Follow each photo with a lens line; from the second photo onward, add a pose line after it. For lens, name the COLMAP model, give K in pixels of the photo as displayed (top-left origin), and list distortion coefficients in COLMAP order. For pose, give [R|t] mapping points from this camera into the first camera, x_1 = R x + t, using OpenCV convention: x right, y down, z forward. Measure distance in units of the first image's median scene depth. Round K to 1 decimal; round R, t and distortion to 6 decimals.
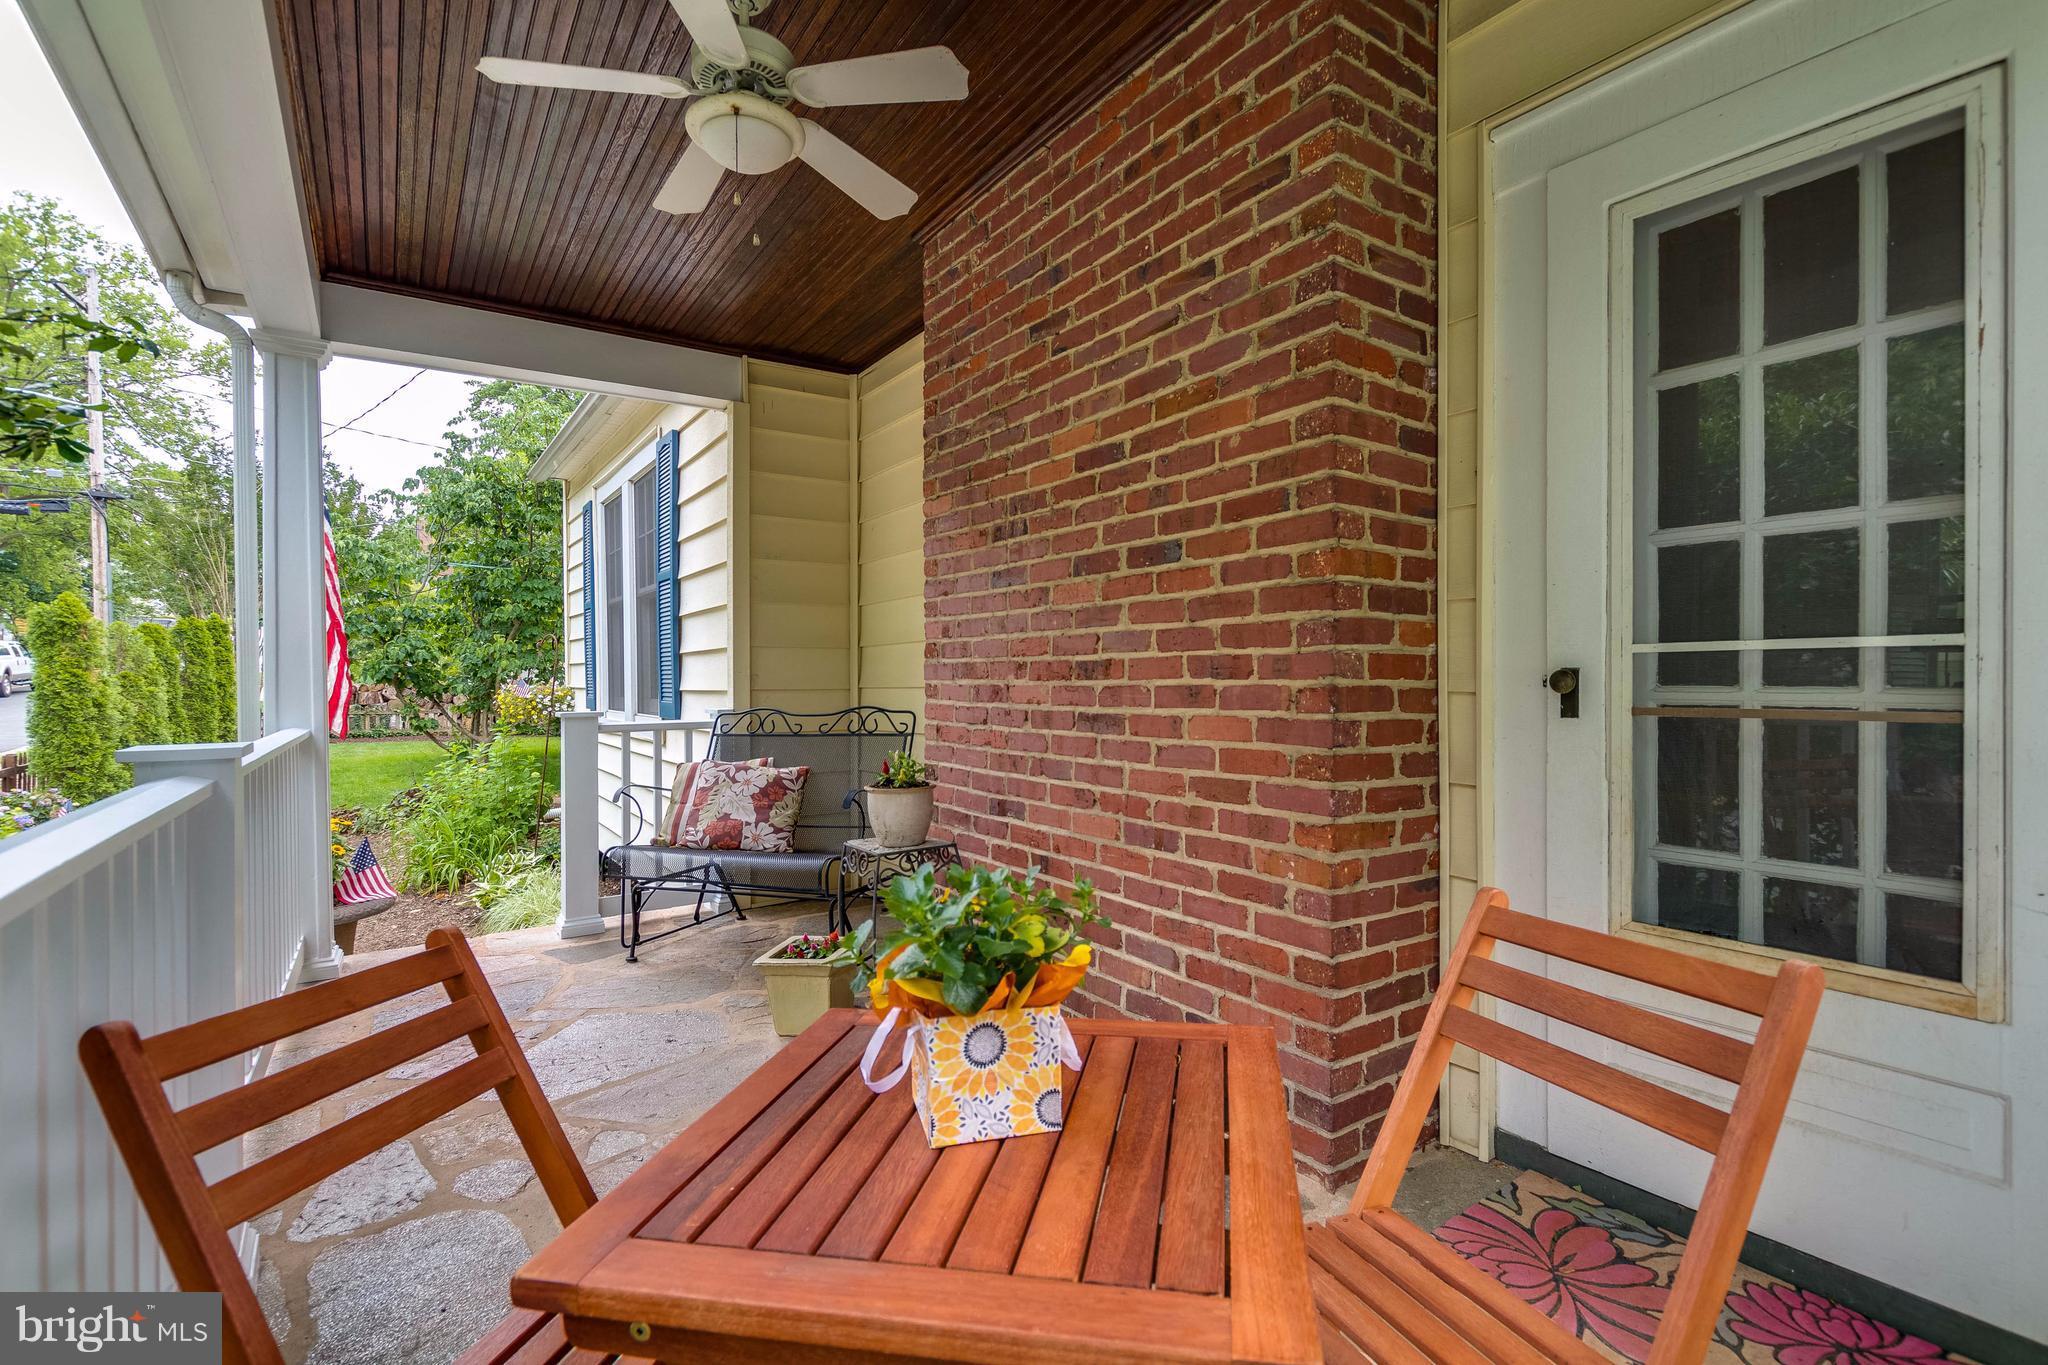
lens RADIAL K [[942.8, 0, 1024.7], [0, 942.8, 687.3], [0, 0, 1]] dist [0.002535, -0.001088]
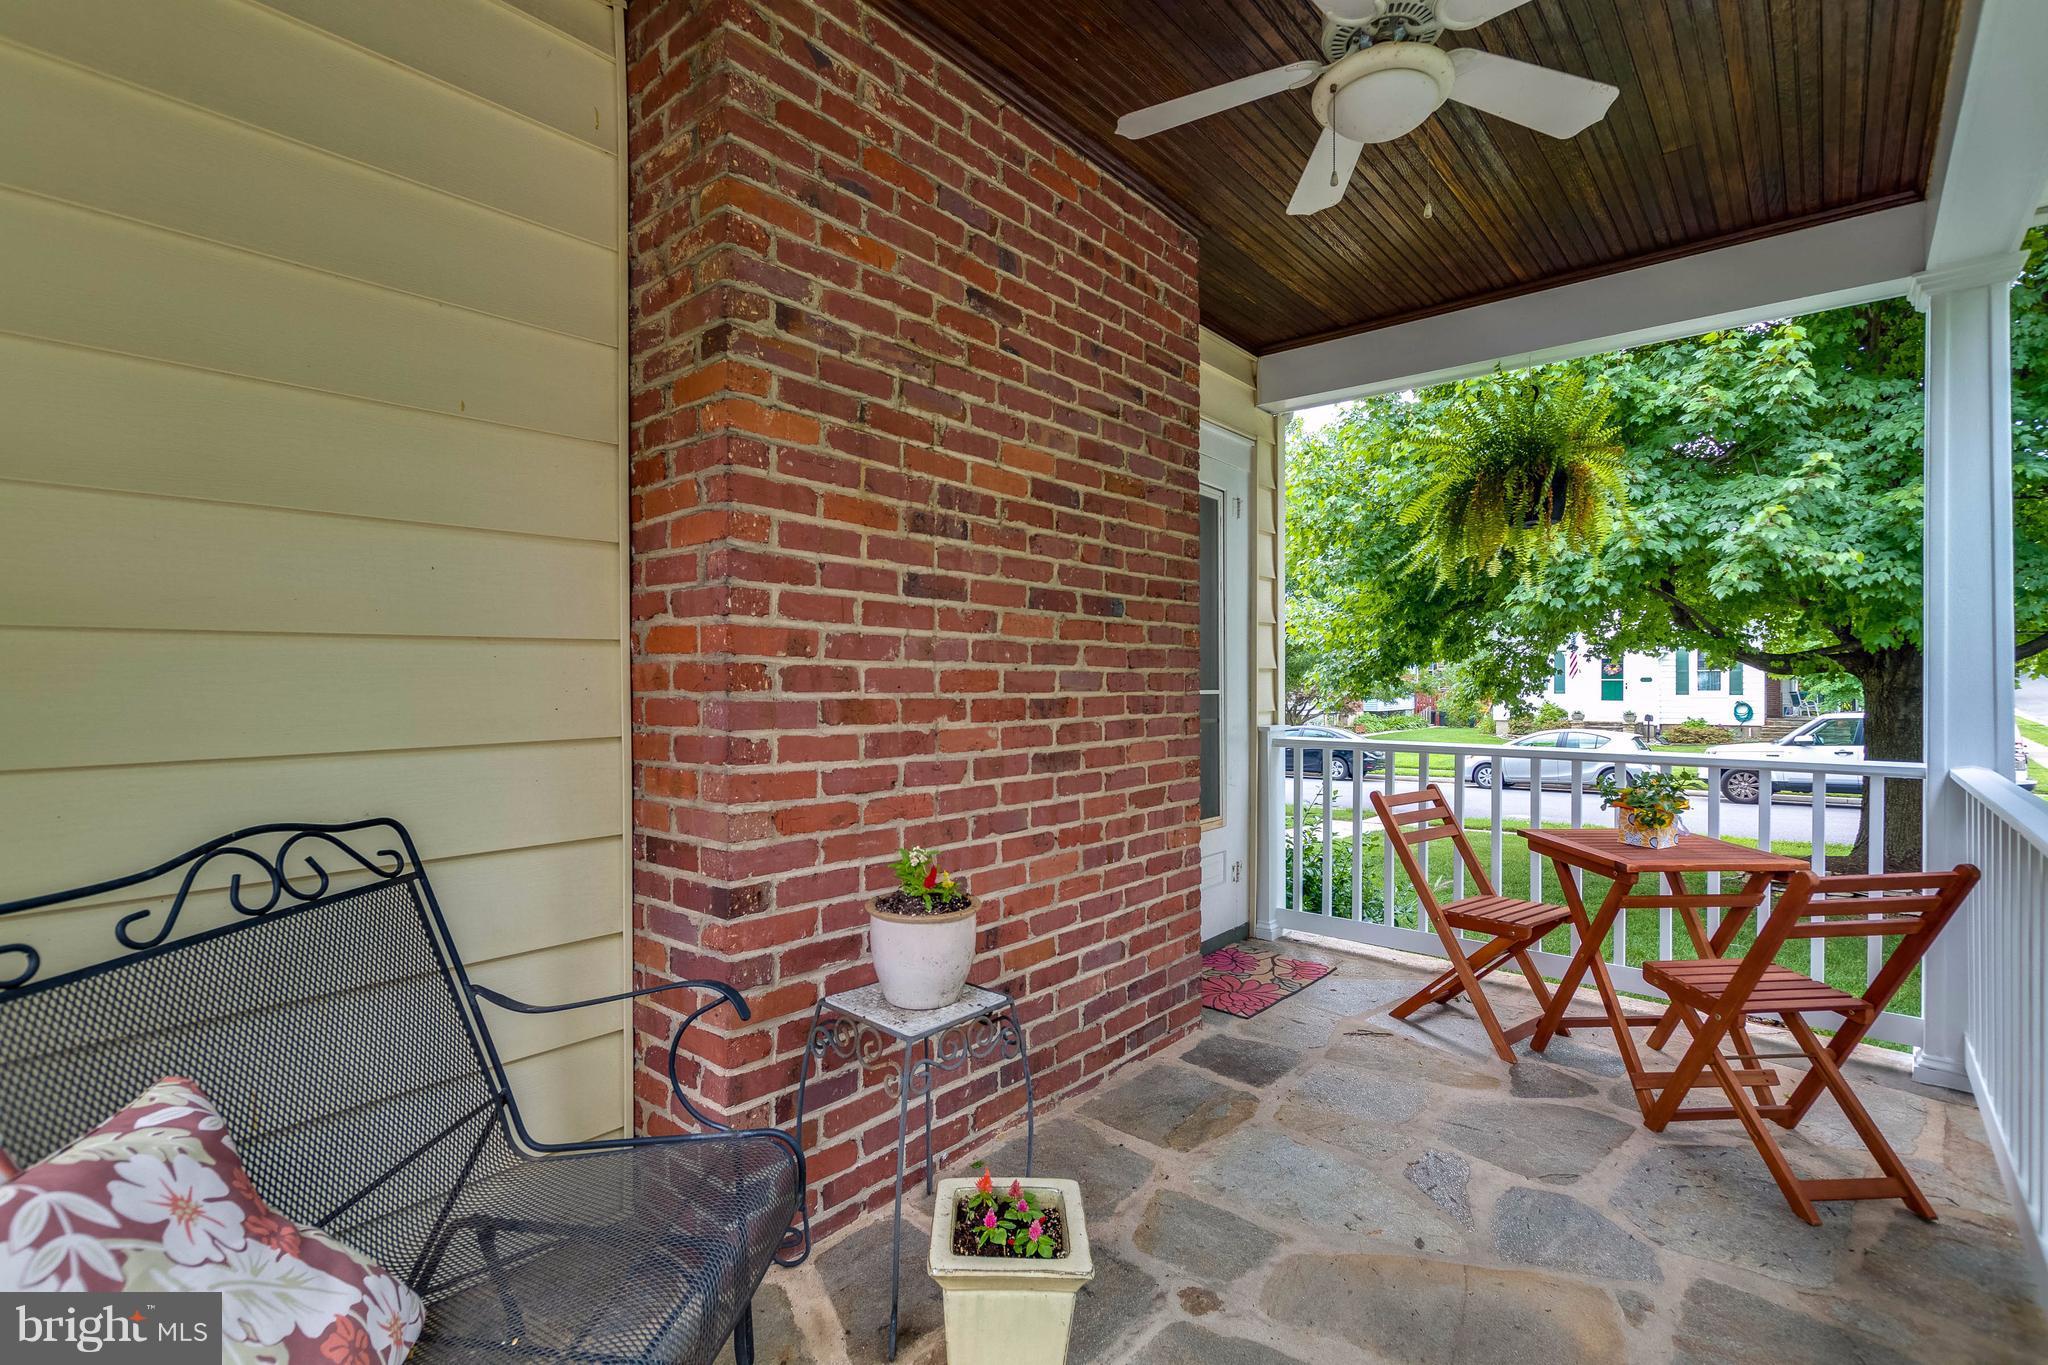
lens RADIAL K [[942.8, 0, 1024.2], [0, 942.8, 682.0], [0, 0, 1]] dist [0.002535, -0.001088]
pose [[-0.262306, 0.001628, 0.964983, -0.917101], [0.004891, 0.999988, -0.000357, -0.048243], [-0.964972, 0.004626, -0.262311, 1.360617]]
